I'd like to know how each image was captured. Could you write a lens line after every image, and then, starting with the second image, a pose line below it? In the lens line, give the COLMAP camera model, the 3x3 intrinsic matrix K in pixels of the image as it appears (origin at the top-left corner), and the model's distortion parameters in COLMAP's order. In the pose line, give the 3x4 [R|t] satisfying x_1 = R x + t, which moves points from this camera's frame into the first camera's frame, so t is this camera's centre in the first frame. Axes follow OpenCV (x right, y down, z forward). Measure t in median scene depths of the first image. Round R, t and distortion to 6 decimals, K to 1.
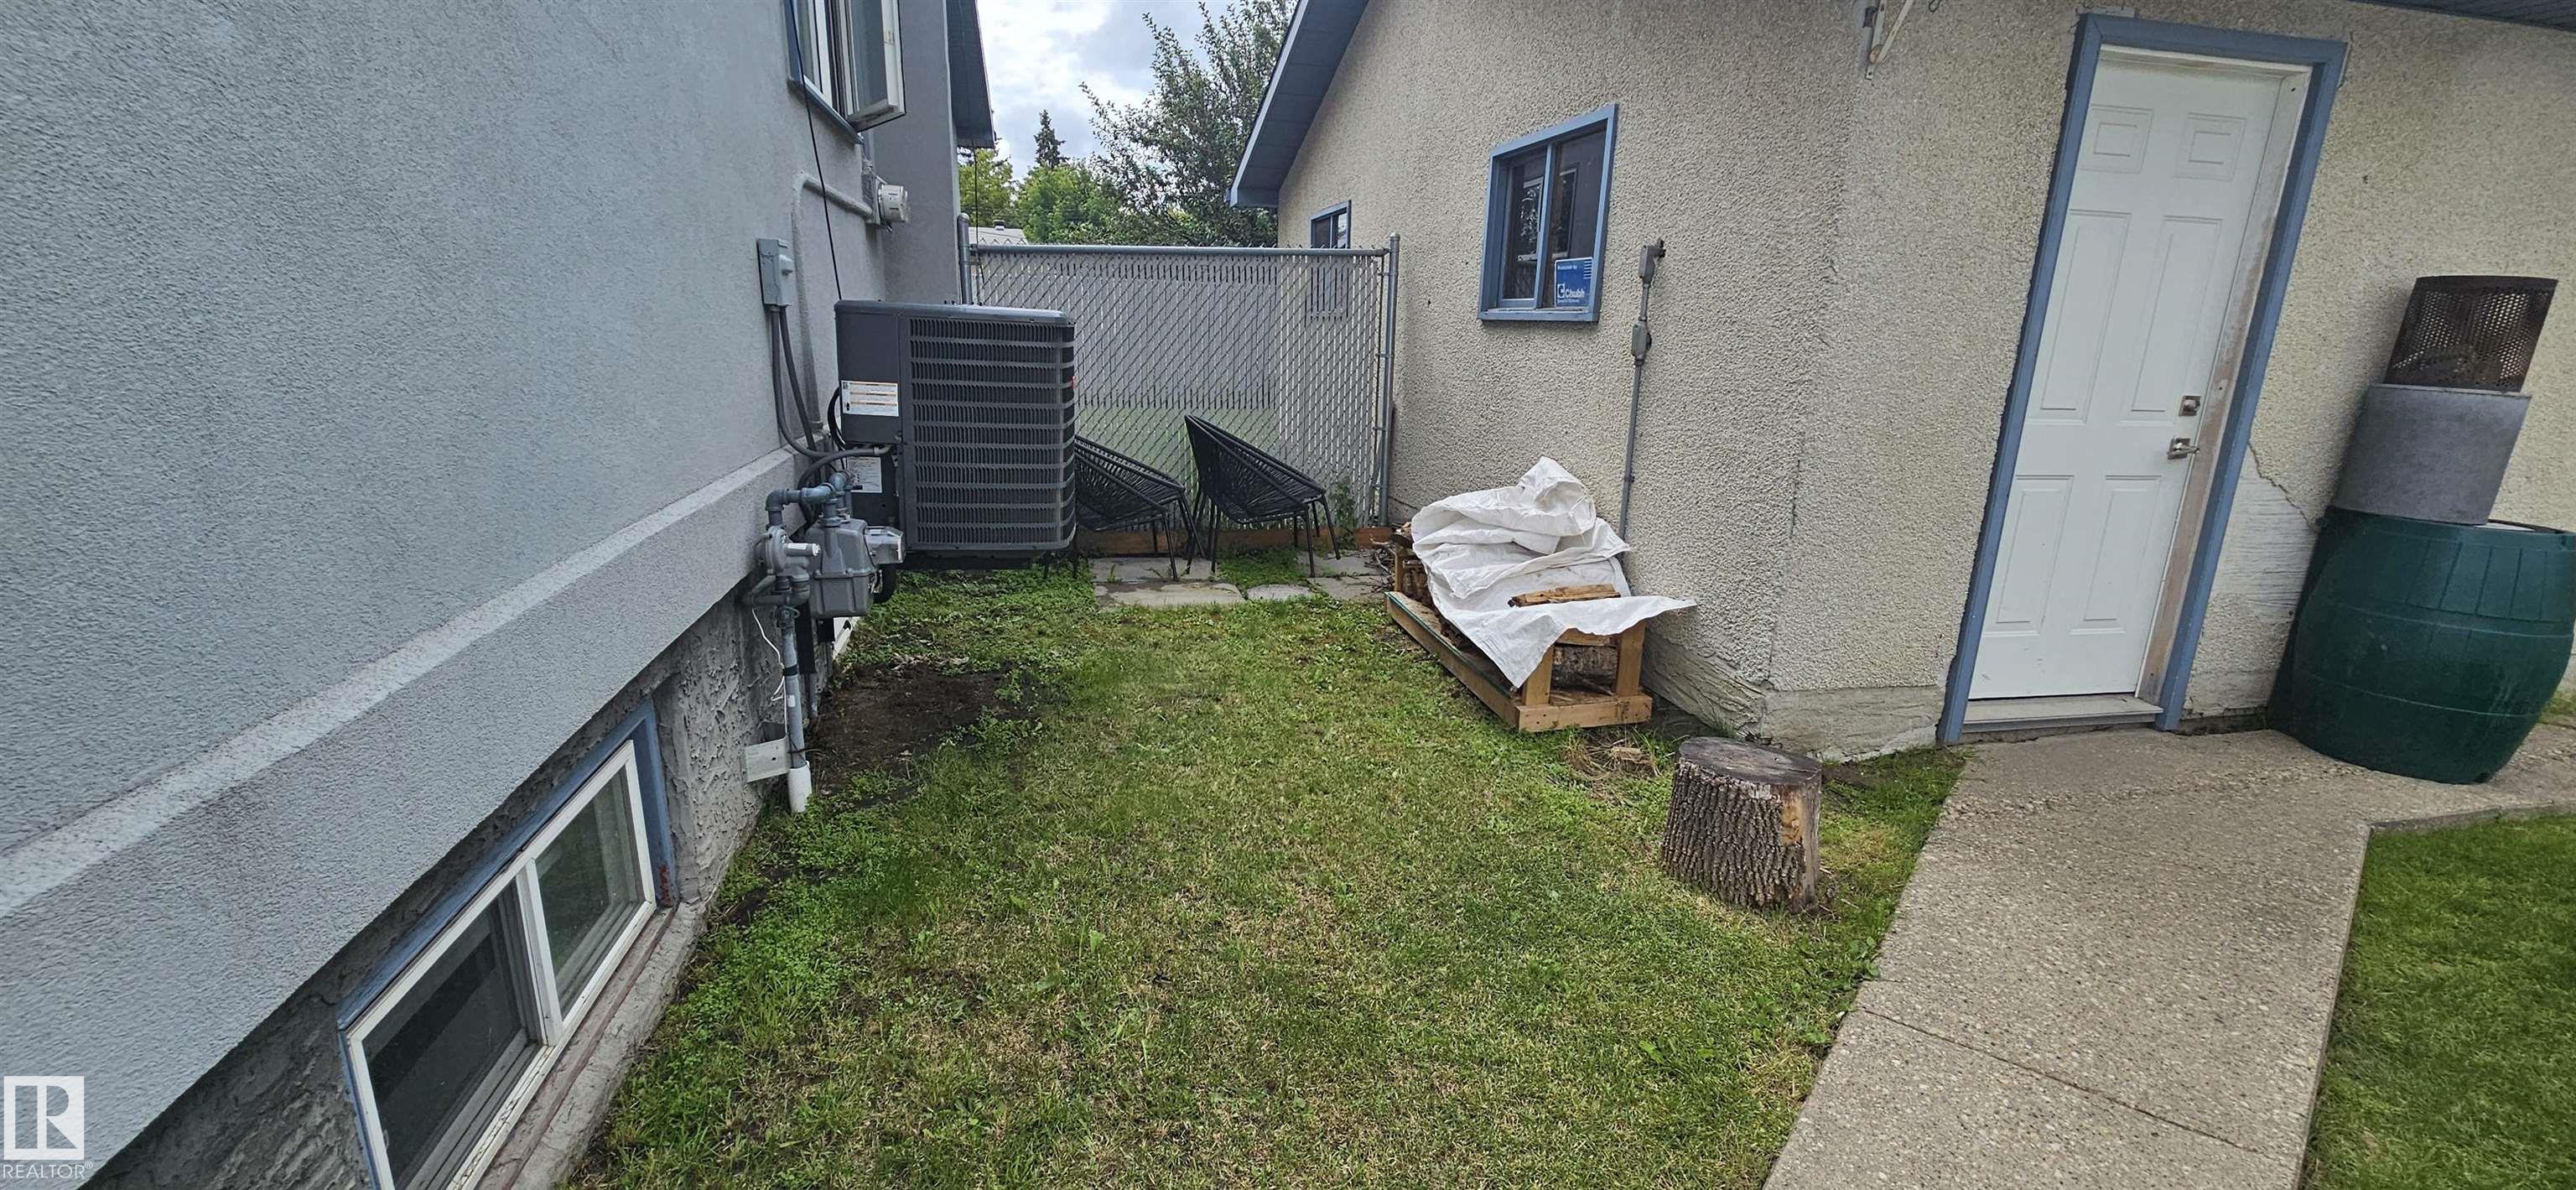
lens RADIAL K [[1054.4, 0, 1288.1], [0, 1054.4, 590.1], [0, 0, 1]] dist [0.001646, 0.000668]
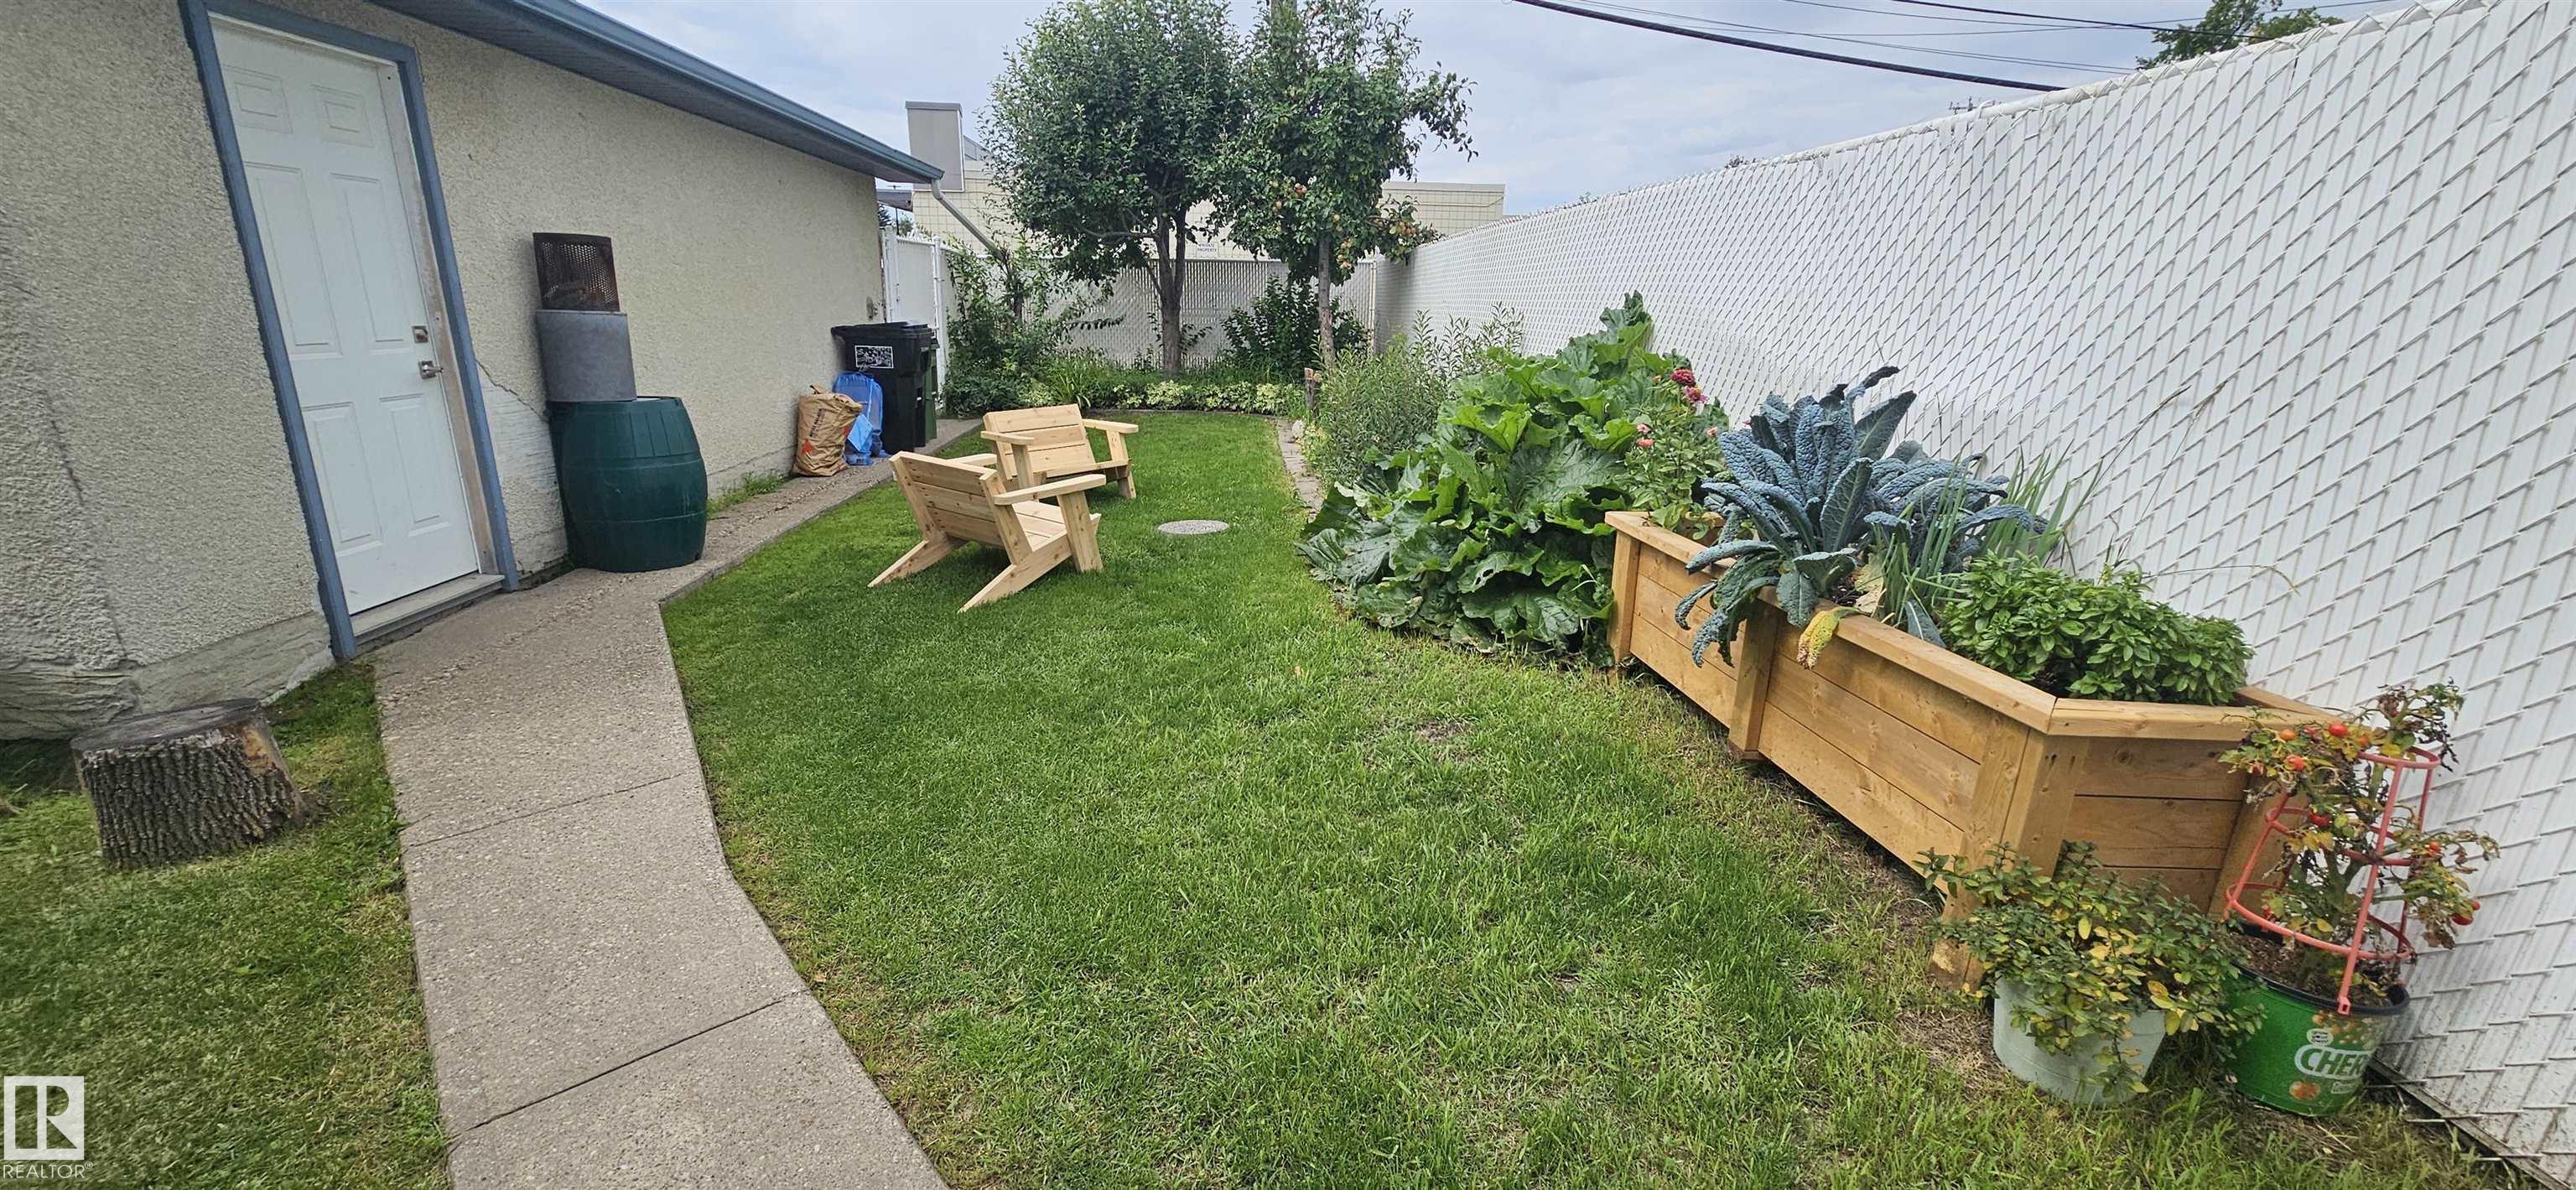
lens RADIAL K [[1054.4, 0, 1288.1], [0, 1054.4, 590.1], [0, 0, 1]] dist [0.001646, 0.000668]
pose [[0.164150, -0.293088, 0.941889, -0.245496], [0.231658, 0.939591, 0.252000, 0.031978], [-0.958848, 0.176830, 0.222130, -0.205326]]
